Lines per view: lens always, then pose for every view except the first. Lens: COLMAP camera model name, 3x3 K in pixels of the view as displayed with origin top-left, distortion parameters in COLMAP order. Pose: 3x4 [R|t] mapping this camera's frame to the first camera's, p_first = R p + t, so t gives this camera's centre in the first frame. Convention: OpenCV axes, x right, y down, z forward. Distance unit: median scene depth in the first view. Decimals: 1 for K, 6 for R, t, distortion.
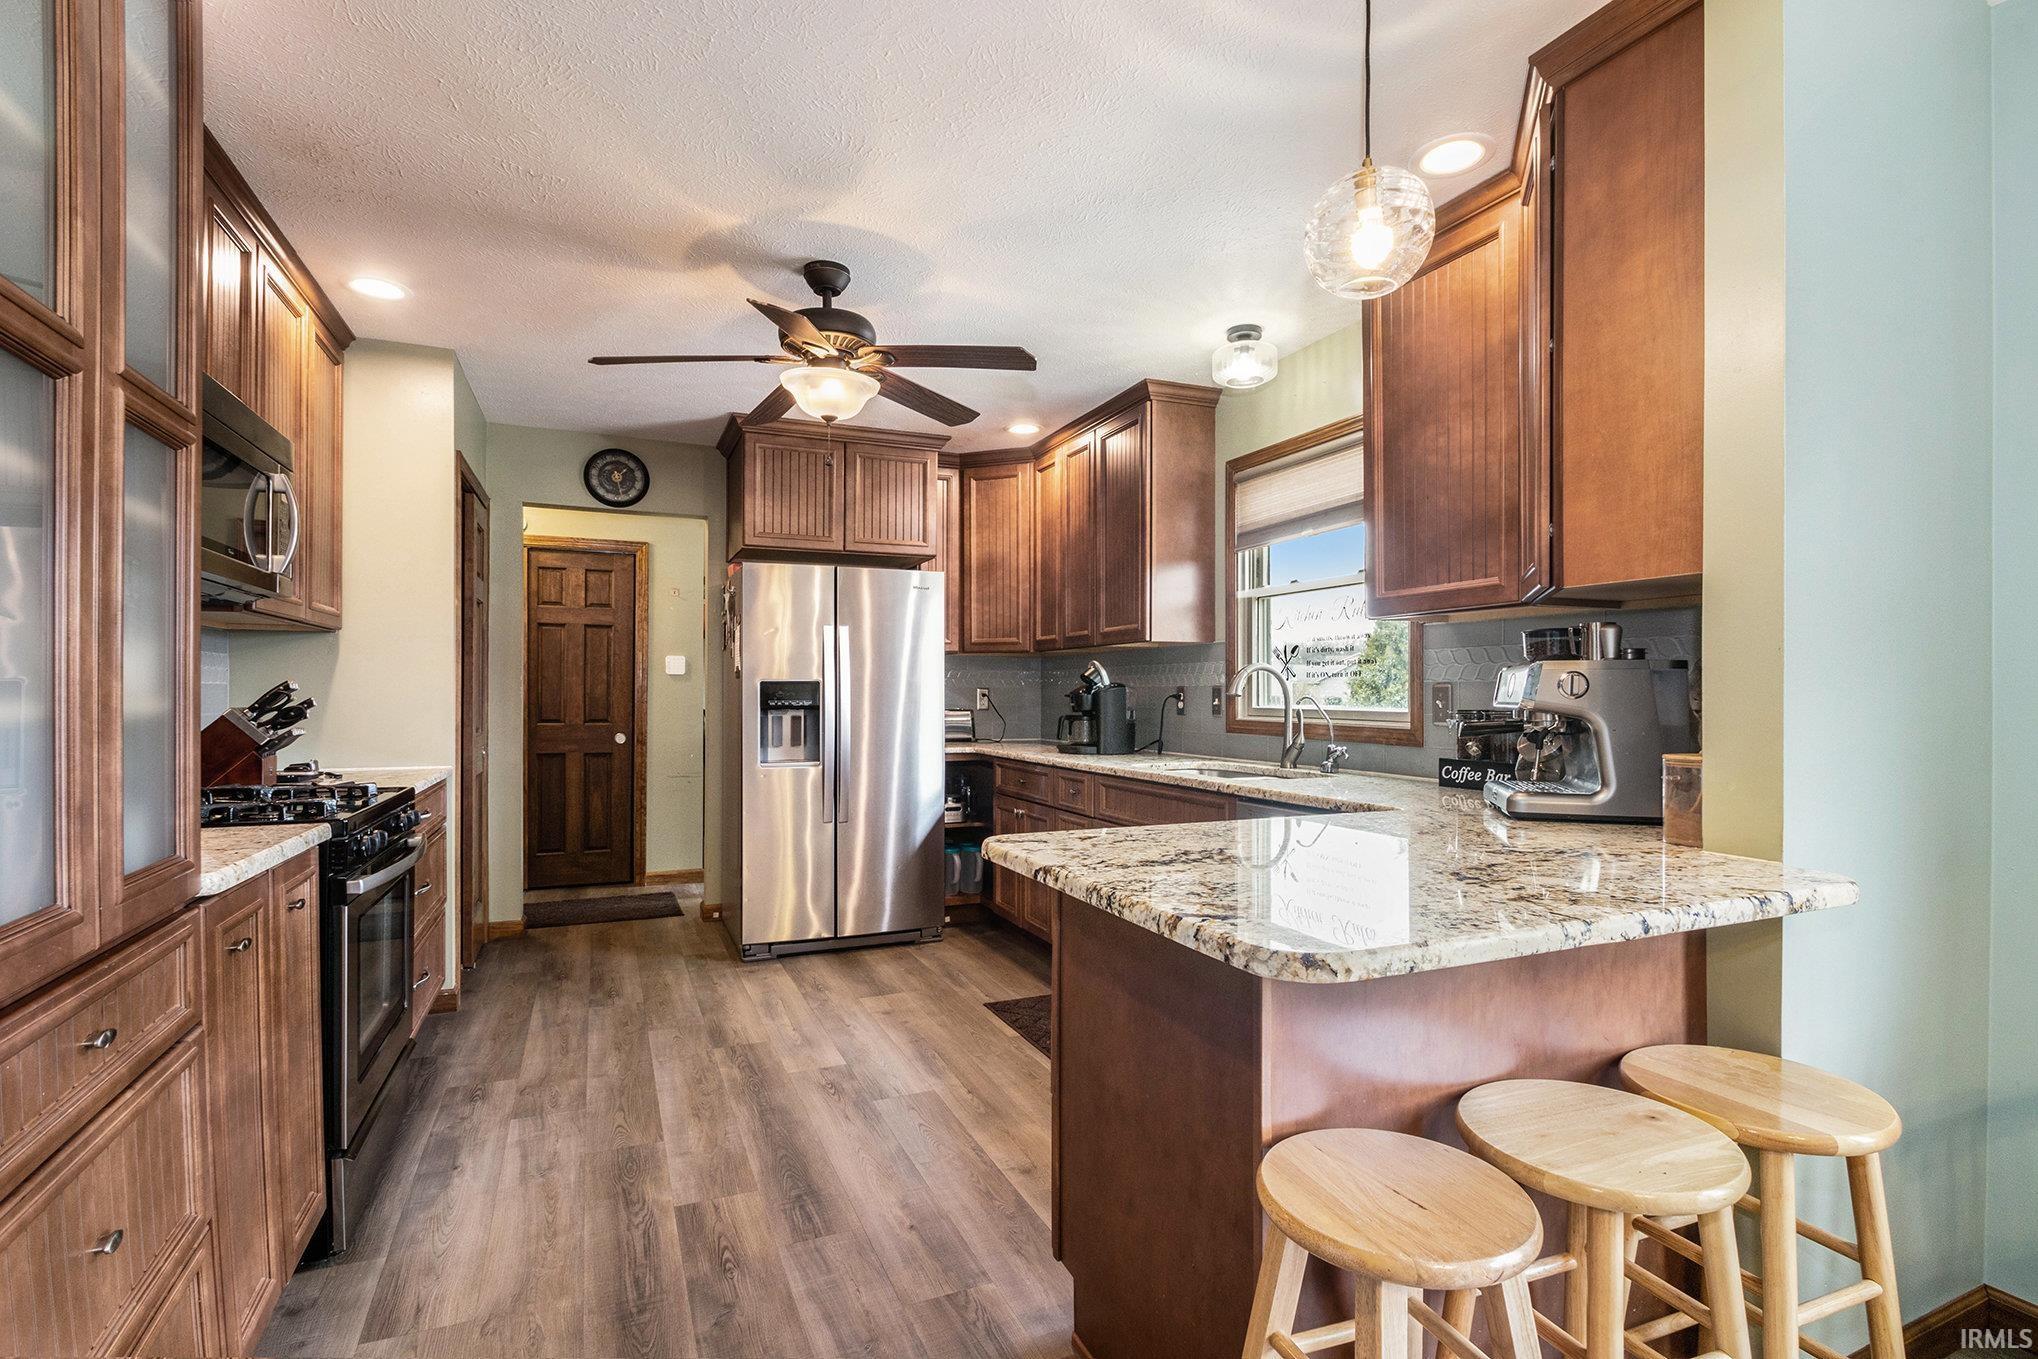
lens RADIAL K [[964.7, 0, 1051.1], [0, 964.7, 688.4], [0, 0, 1]] dist [-0.000965, -0.000235]
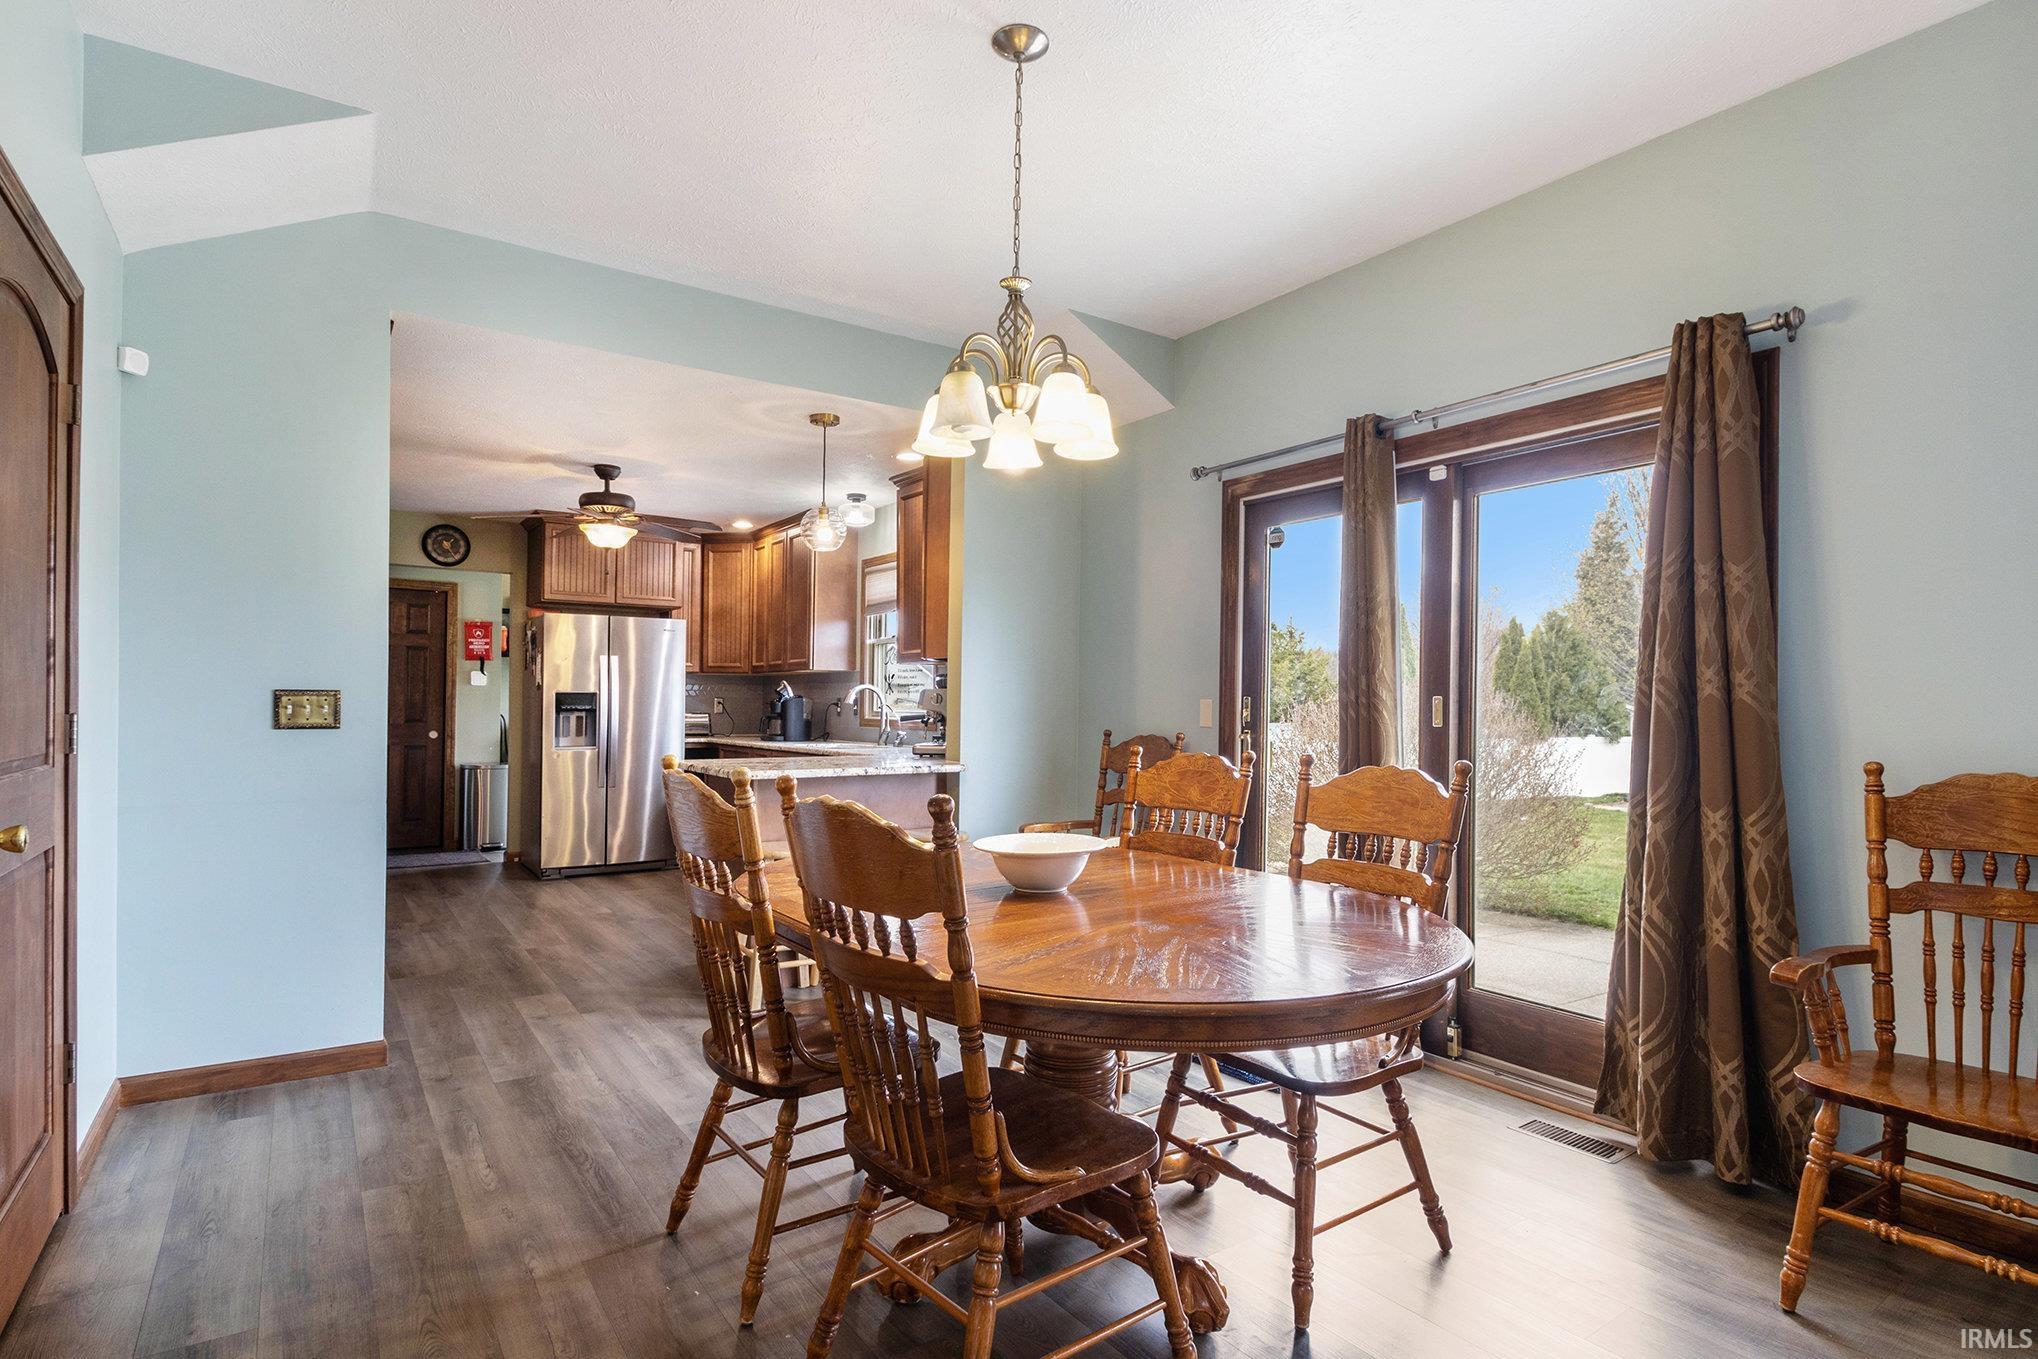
lens RADIAL K [[1034.6, 0, 1019.0], [0, 1034.6, 679.5], [0, 0, 1]] dist [-0.011774, -0.000592]
pose [[0.986933, 0.009914, 0.160828, 0.141990], [-0.006926, 0.999793, -0.019130, -0.001661], [-0.160984, 0.017766, 0.986797, -0.656906]]
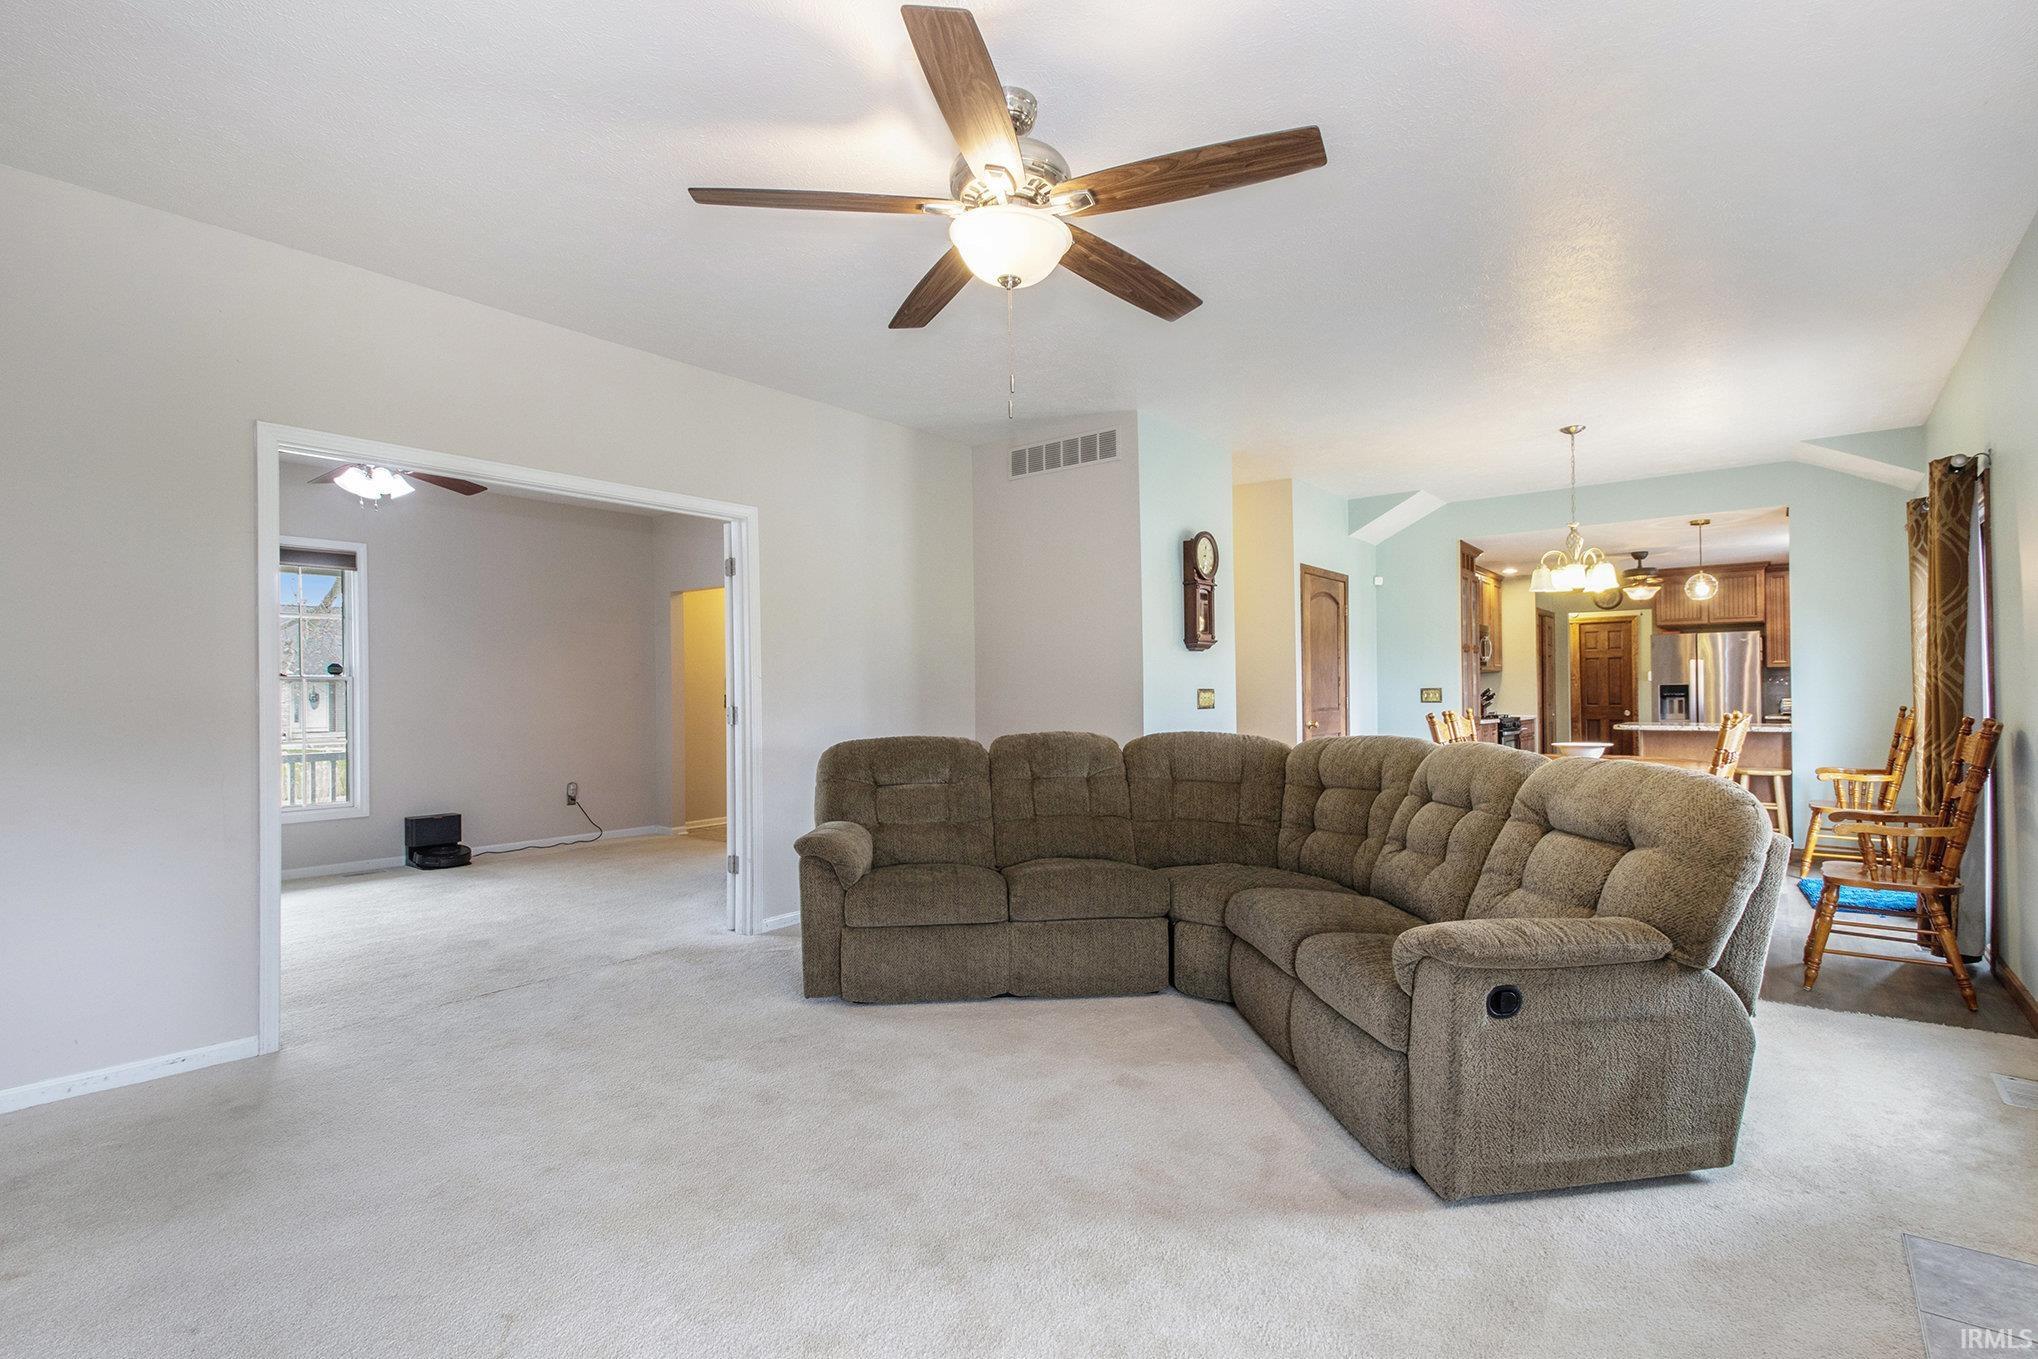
lens RADIAL K [[964.7, 0, 1051.1], [0, 964.7, 688.4], [0, 0, 1]] dist [-0.000965, -0.000235]
pose [[0.476041, -0.010325, -0.879363, 1.000213], [0.010405, 0.999927, -0.006108, 0.000326], [0.879362, -0.006242, 0.476114, -1.350660]]
